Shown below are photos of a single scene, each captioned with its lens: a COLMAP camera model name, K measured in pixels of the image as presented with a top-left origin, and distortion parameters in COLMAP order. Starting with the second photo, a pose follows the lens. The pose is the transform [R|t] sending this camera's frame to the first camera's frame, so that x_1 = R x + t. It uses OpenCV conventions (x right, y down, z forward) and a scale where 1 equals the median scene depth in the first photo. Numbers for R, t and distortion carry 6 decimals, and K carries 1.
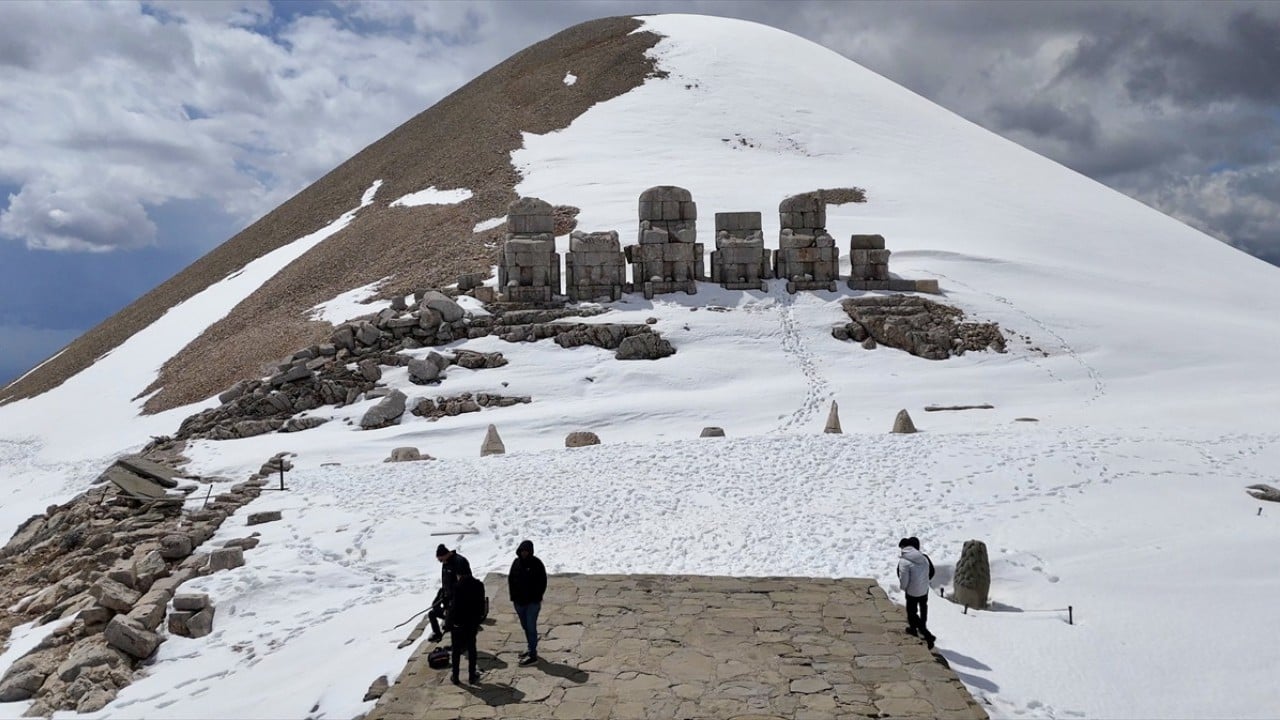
lens RADIAL K [[952.7, 0, 640.0], [0, 952.7, 360.0], [0, 0, 1]] dist [0.112462, -0.176024]
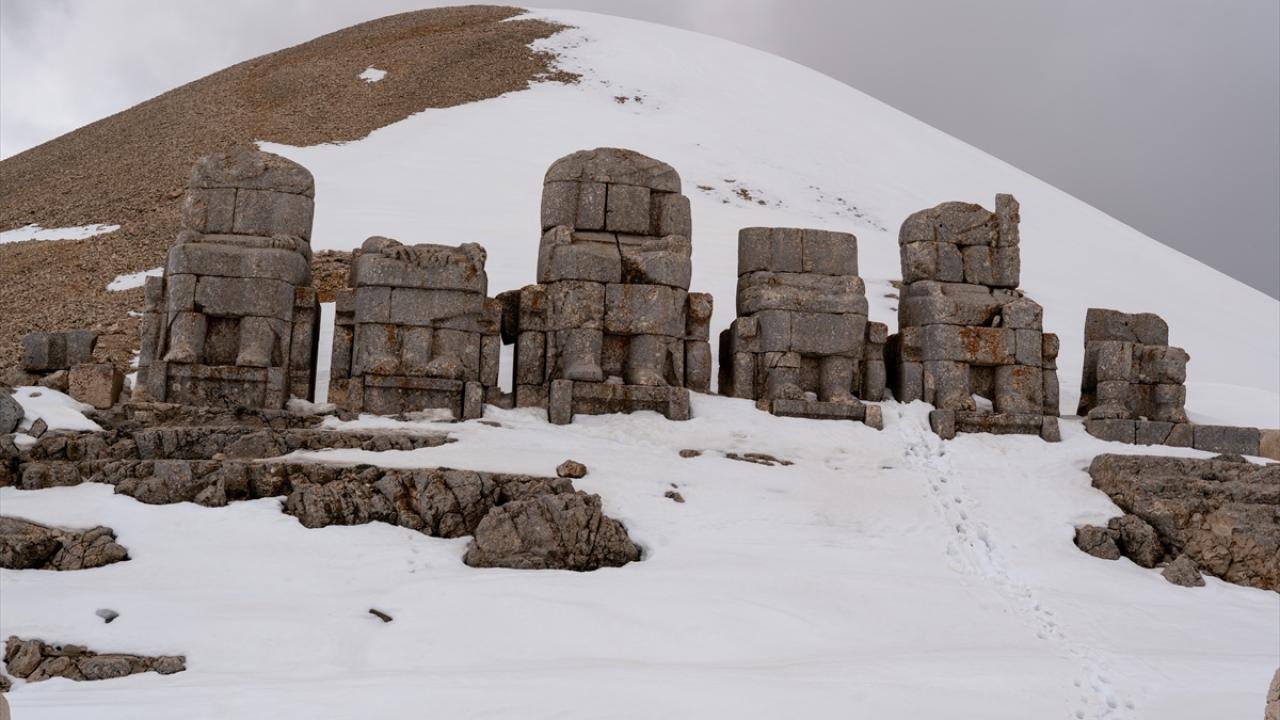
lens RADIAL K [[1640.2, 0, 640.0], [0, 1640.2, 360.0], [0, 0, 1]] dist [0.005596, -0.008313]
pose [[0.991857, 0.073118, 0.104276, -0.028066], [-0.047264, 0.971629, -0.231739, 0.055869], [-0.118262, 0.224923, 0.967173, 0.406348]]
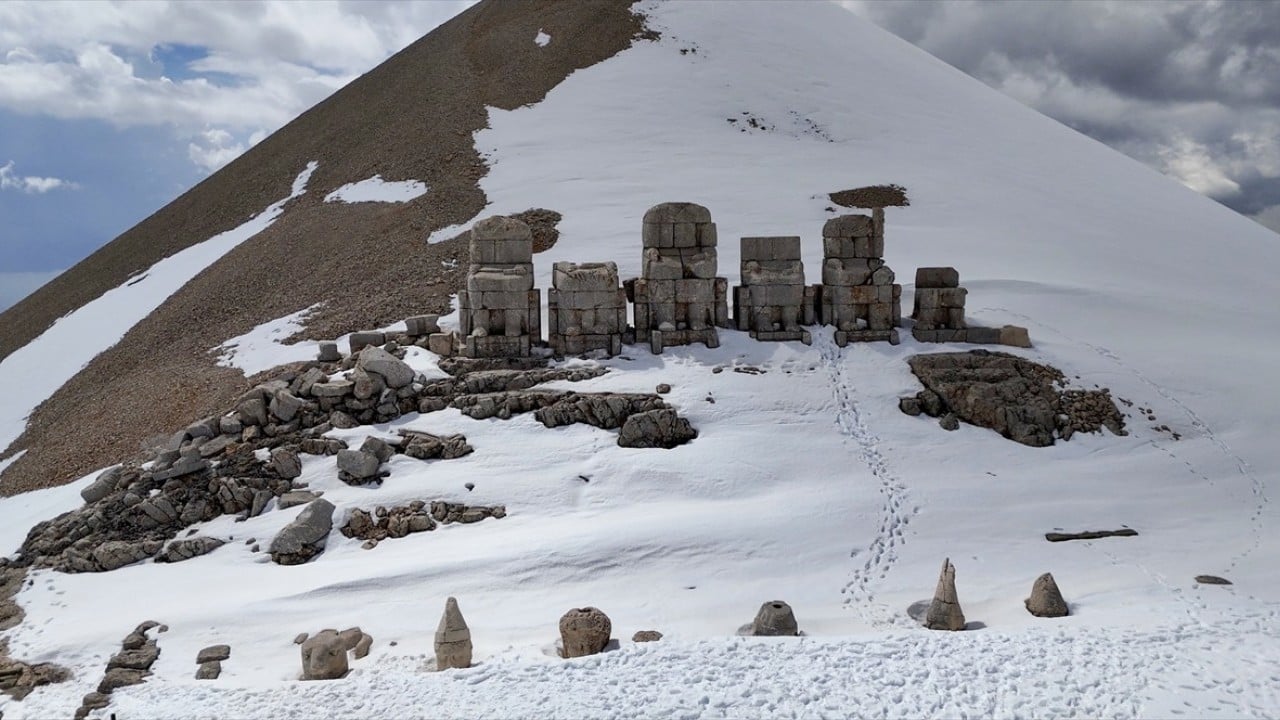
lens RADIAL K [[962.6, 0, 640.0], [0, 962.6, 360.0], [0, 0, 1]] dist [0.072523, -0.060182]
pose [[0.999289, 0.000874, 0.037688, -0.034923], [-0.002956, 0.998469, 0.055236, -0.104680], [-0.037582, -0.055309, 0.997762, 0.234823]]
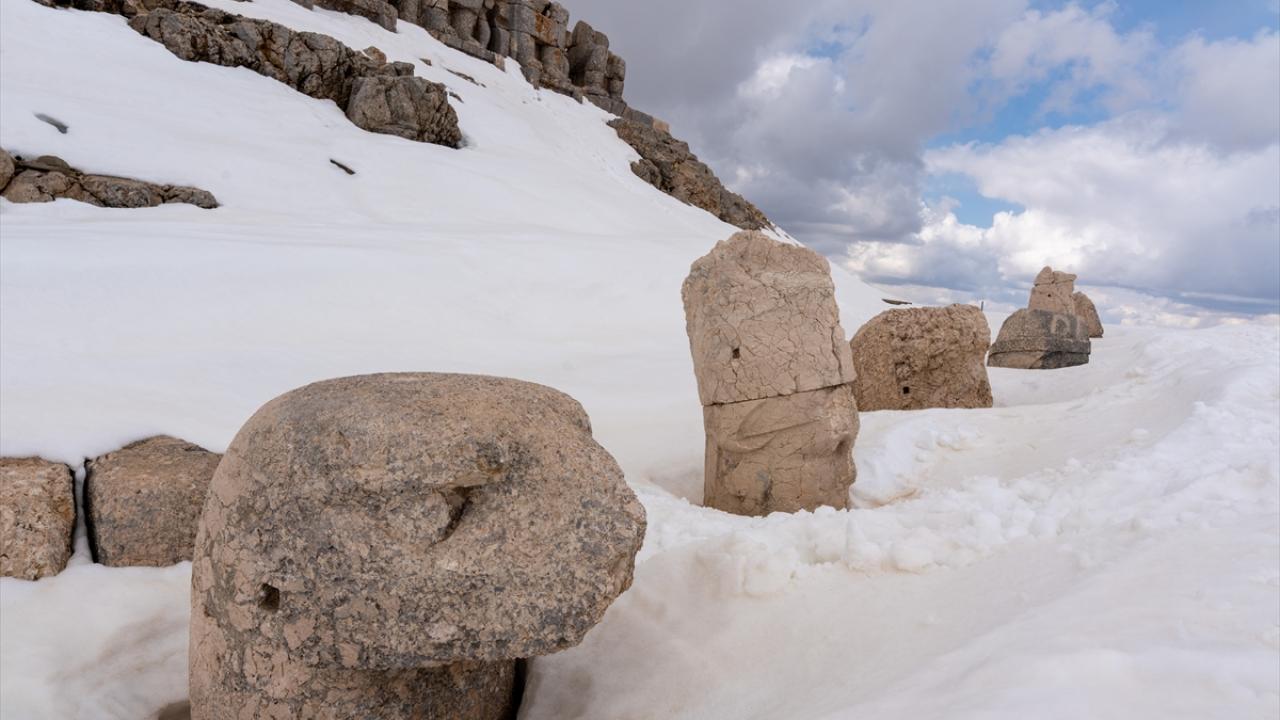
lens RADIAL K [[852.4, 0, 640.0], [0, 852.4, 360.0], [0, 0, 1]] dist [-0.005657, 0.000002]
pose [[0.558479, -0.005267, 0.829502, -0.218213], [-0.054651, 0.997574, 0.043128, 0.062755], [-0.827717, -0.069419, 0.556836, 0.692453]]
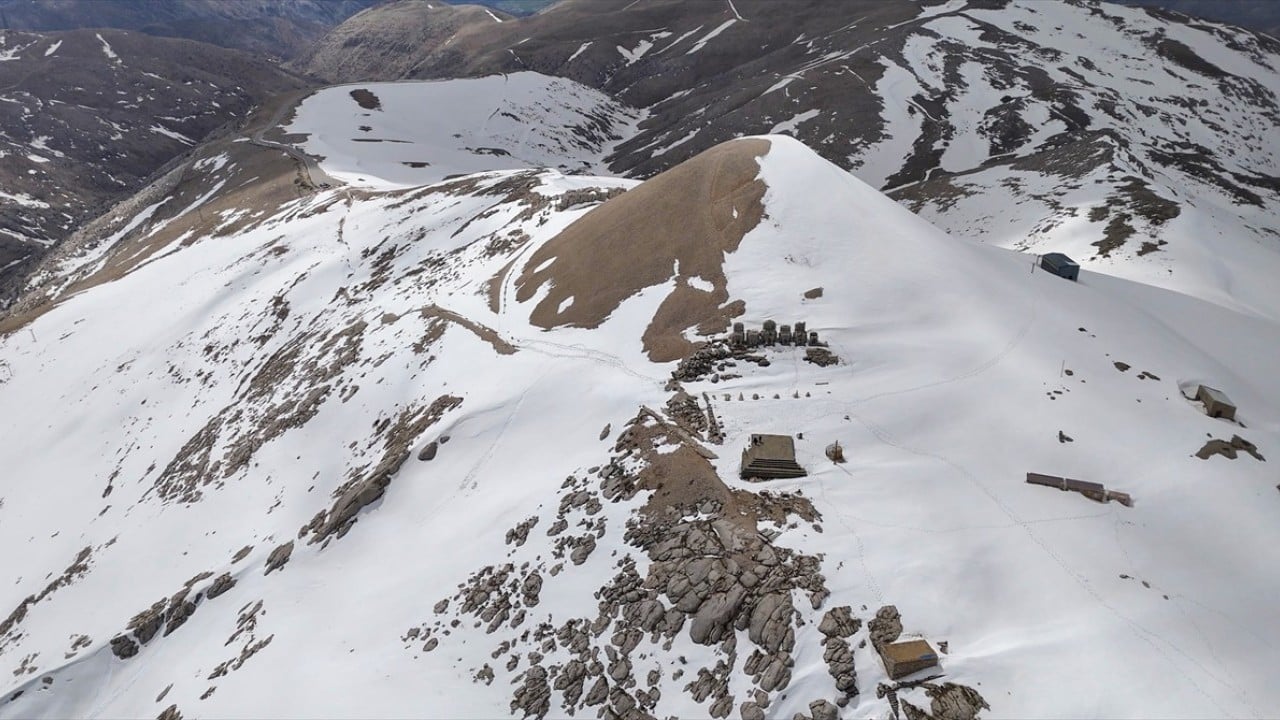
lens RADIAL K [[956.2, 0, 633.4], [0, 956.2, 334.9], [0, 0, 1]] dist [0.095512, -0.101386]
pose [[0.997794, 0.019871, -0.063340, -0.348769], [0.006679, 0.919261, 0.393593, -2.037562], [0.066047, -0.393148, 0.917100, -3.438006]]
